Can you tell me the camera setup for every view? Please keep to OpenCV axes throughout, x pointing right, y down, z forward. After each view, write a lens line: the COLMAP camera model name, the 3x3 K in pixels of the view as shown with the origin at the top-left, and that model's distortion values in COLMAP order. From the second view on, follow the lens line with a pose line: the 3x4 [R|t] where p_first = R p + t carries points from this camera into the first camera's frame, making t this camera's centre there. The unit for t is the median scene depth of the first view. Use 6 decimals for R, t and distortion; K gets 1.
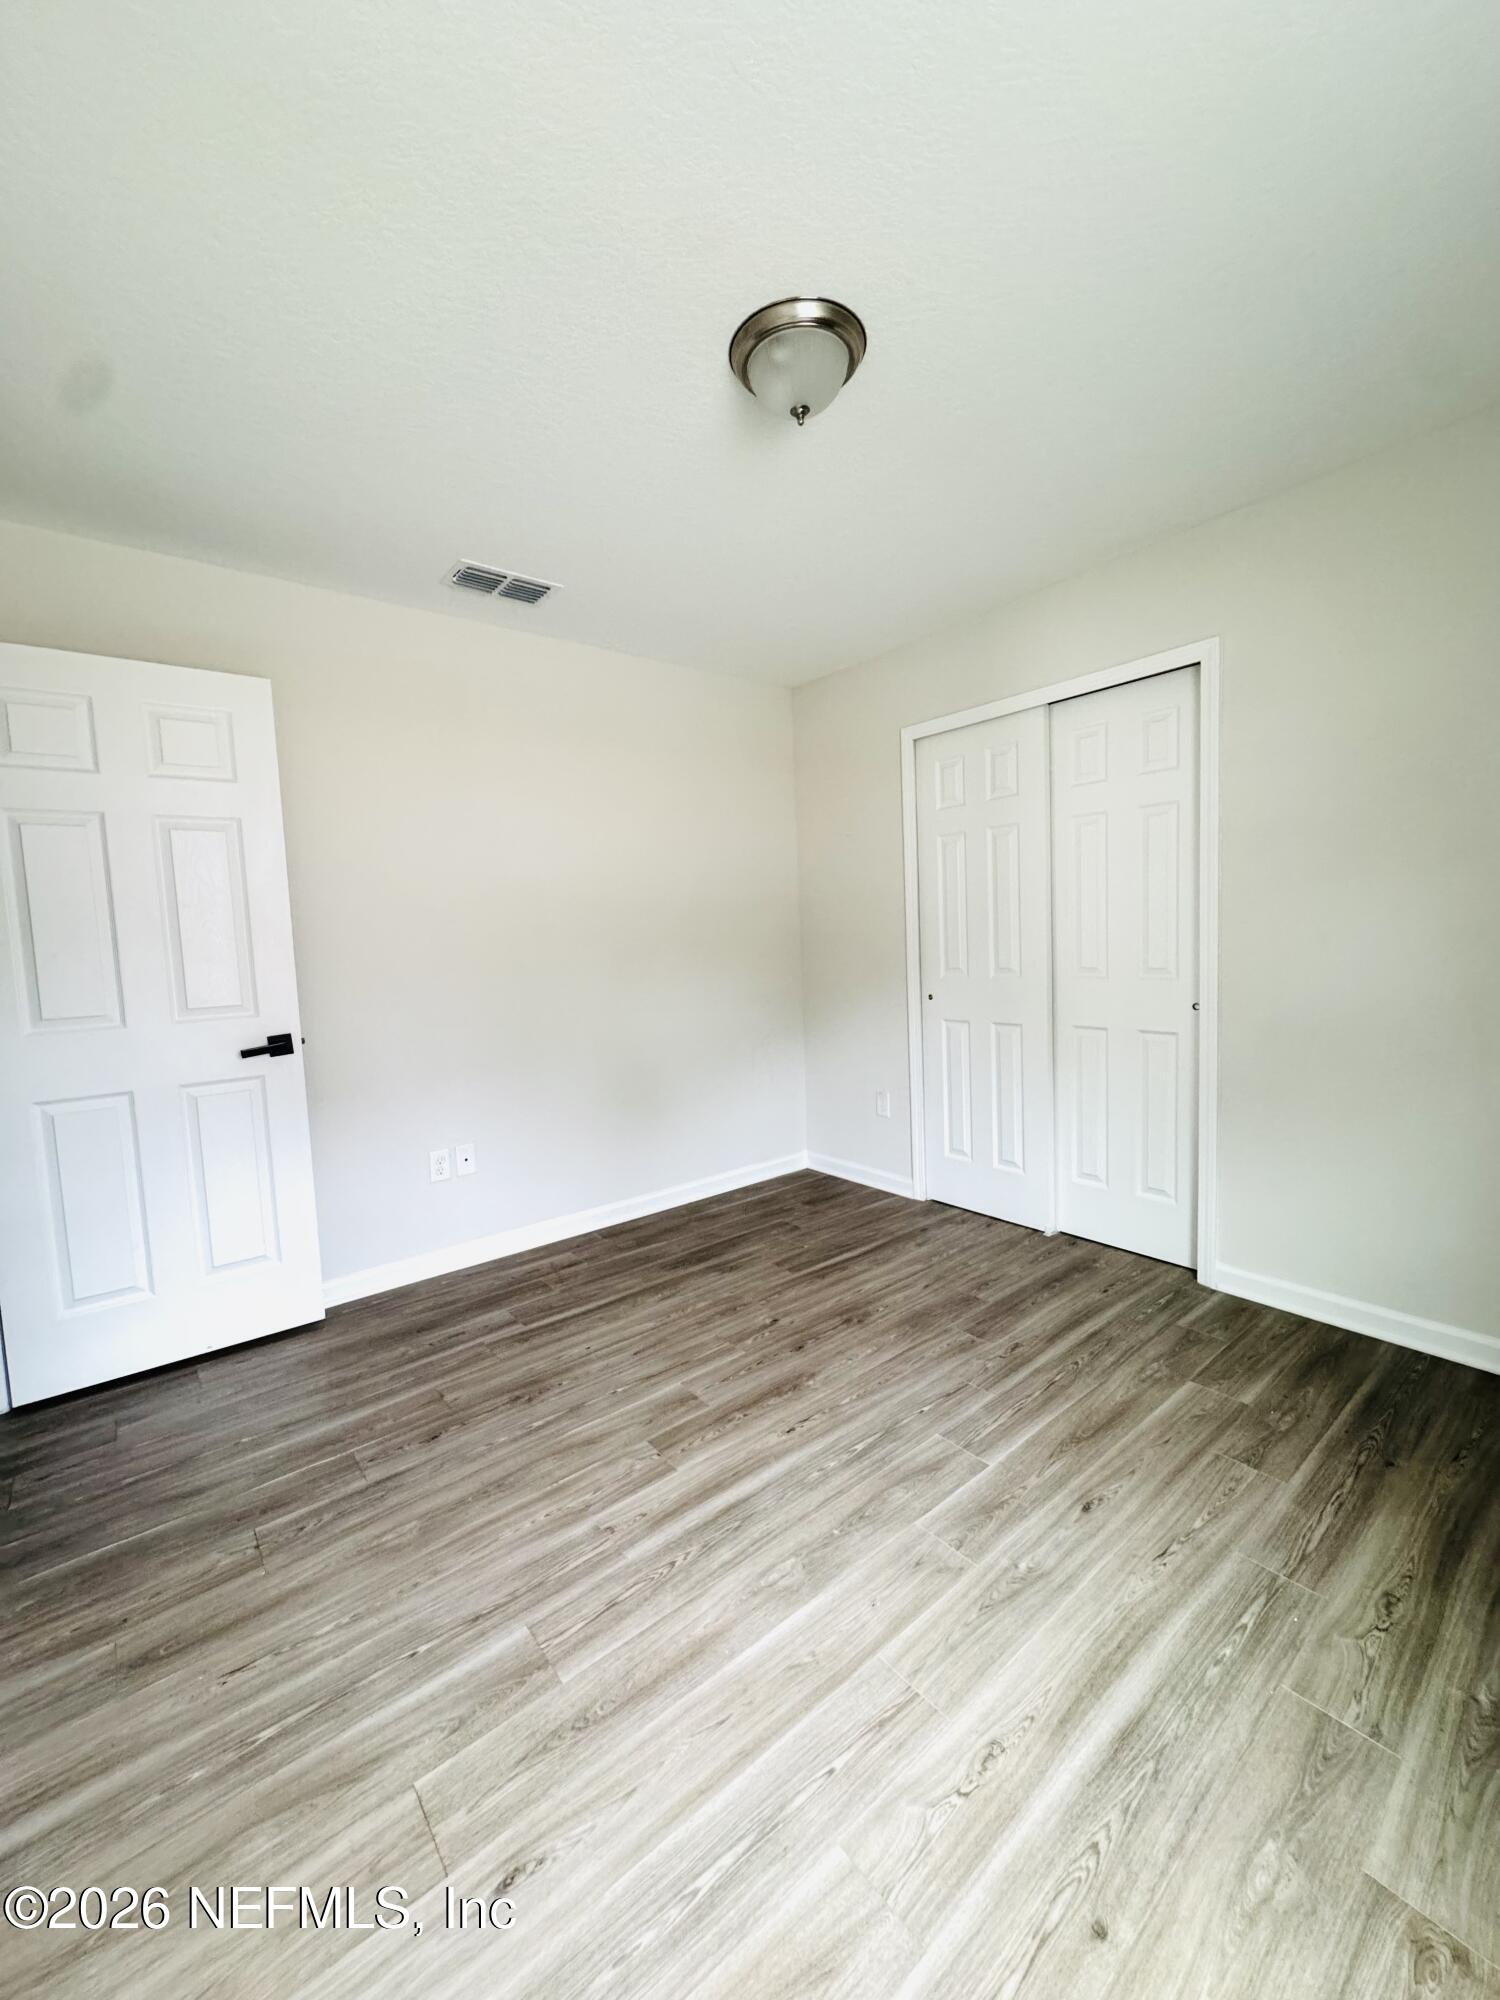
lens RADIAL K [[795.7, 0, 756.3], [0, 795.7, 1002.8], [0, 0, 1]] dist [-0.004604, 0.000961]
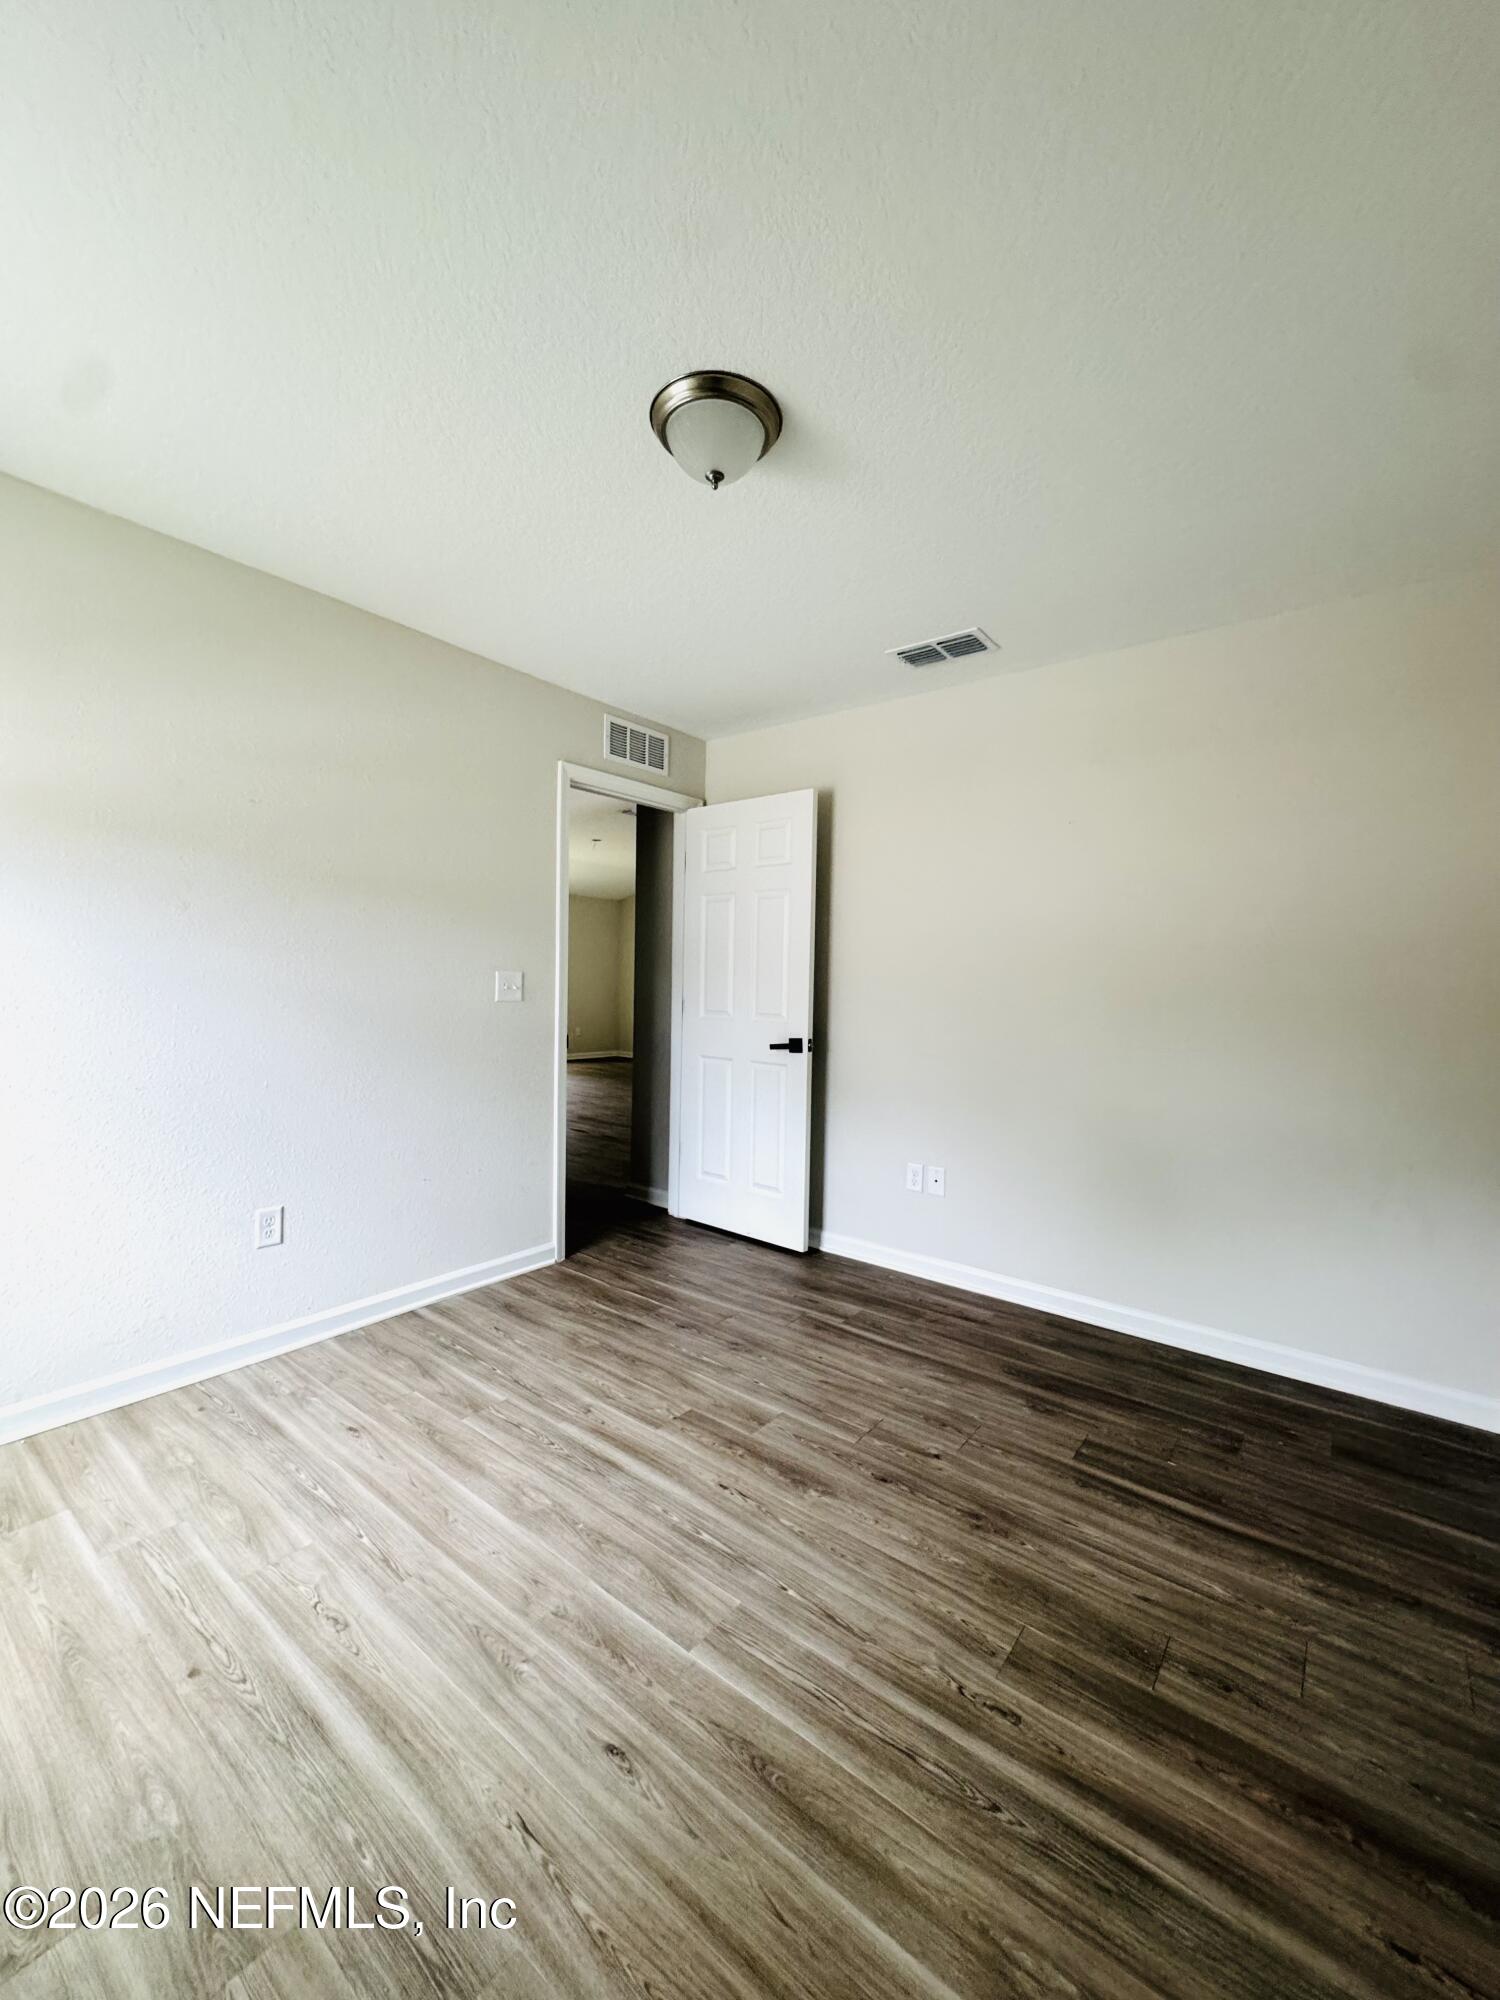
lens RADIAL K [[795.7, 0, 741.3], [0, 795.7, 1000.9], [0, 0, 1]] dist [-0.004604, 0.000961]
pose [[0.211487, 0.069862, -0.974881, 1.010689], [-0.115475, 0.992242, 0.046055, -0.105961], [0.970535, 0.102834, 0.217914, 0.790399]]
